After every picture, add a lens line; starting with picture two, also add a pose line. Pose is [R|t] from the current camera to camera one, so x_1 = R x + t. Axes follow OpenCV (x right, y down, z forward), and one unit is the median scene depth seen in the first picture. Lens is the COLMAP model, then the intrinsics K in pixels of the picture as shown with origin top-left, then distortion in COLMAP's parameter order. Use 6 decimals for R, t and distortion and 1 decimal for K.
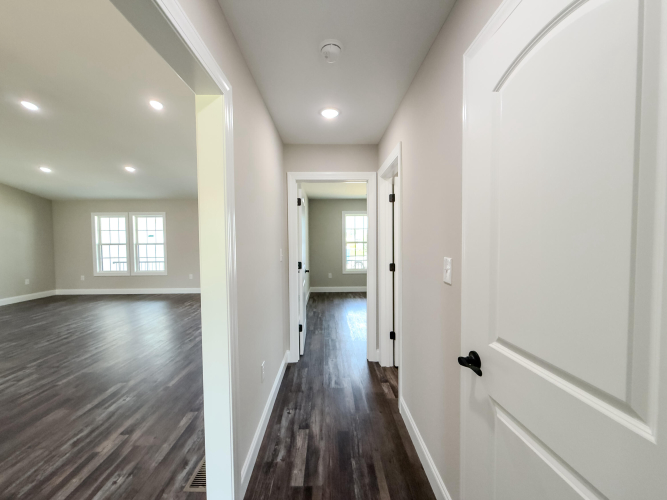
lens RADIAL K [[265.8, 0, 332.0], [0, 265.8, 249.8], [0, 0, 1]] dist [-0.000716, 0.000127]
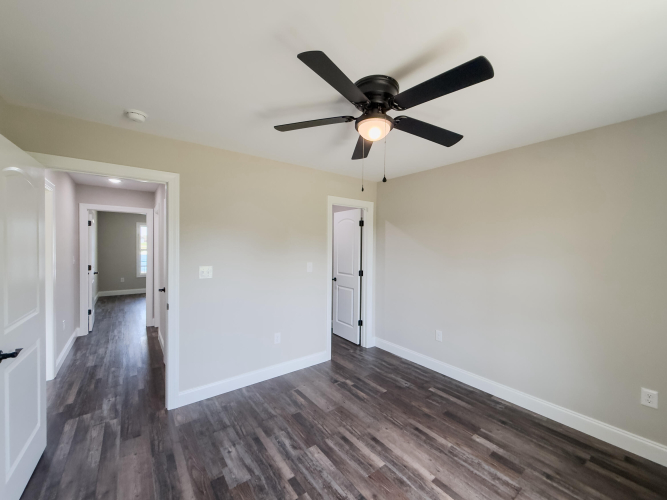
lens RADIAL K [[270.0, 0, 333.5], [0, 270.0, 250.0], [0, 0, 1]] dist [-0.000363, 0.000118]
pose [[0.805265, 0.009189, 0.592844, 0.071490], [0.002995, 0.999804, -0.019565, -0.004229], [-0.592908, 0.017531, 0.805079, -0.913581]]
